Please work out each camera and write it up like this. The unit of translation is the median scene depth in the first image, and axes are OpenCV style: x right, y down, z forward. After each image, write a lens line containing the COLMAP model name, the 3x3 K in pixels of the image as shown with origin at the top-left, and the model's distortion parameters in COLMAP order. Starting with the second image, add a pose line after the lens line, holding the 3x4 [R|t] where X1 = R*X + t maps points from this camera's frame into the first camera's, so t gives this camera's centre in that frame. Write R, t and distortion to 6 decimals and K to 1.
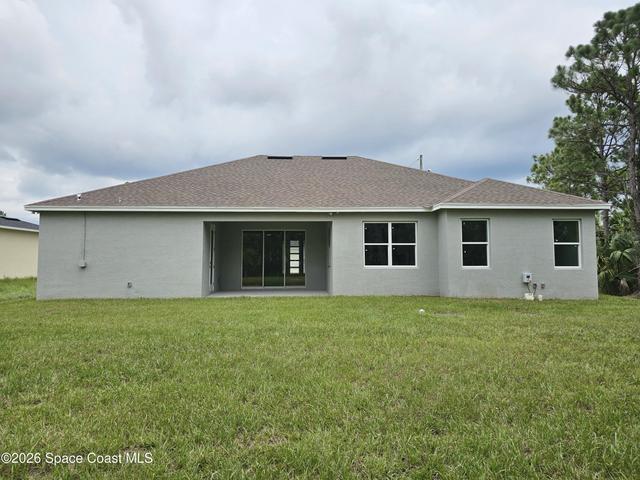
lens RADIAL K [[415.5, 0, 308.5], [0, 415.5, 238.1], [0, 0, 1]] dist [-0.003689, -0.002453]
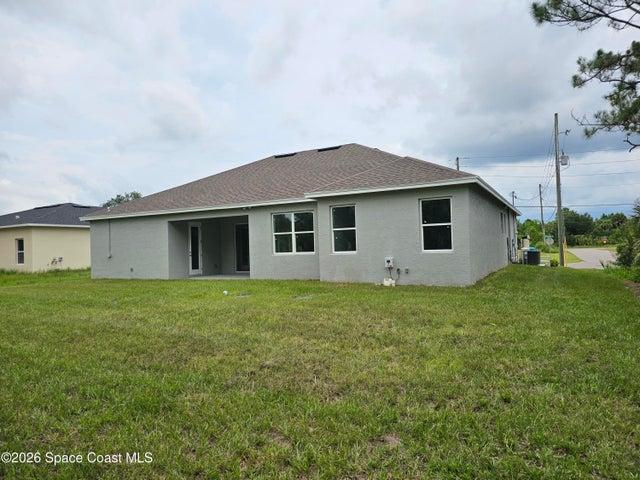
lens RADIAL K [[429.2, 0, 320.0], [0, 429.2, 240.0], [0, 0, 1]] dist [0.035701, 0.000124]
pose [[0.869428, -0.032568, -0.492984, 0.823916], [0.053268, 0.998188, 0.027999, 0.006214], [0.491179, -0.050604, 0.869587, 0.049799]]
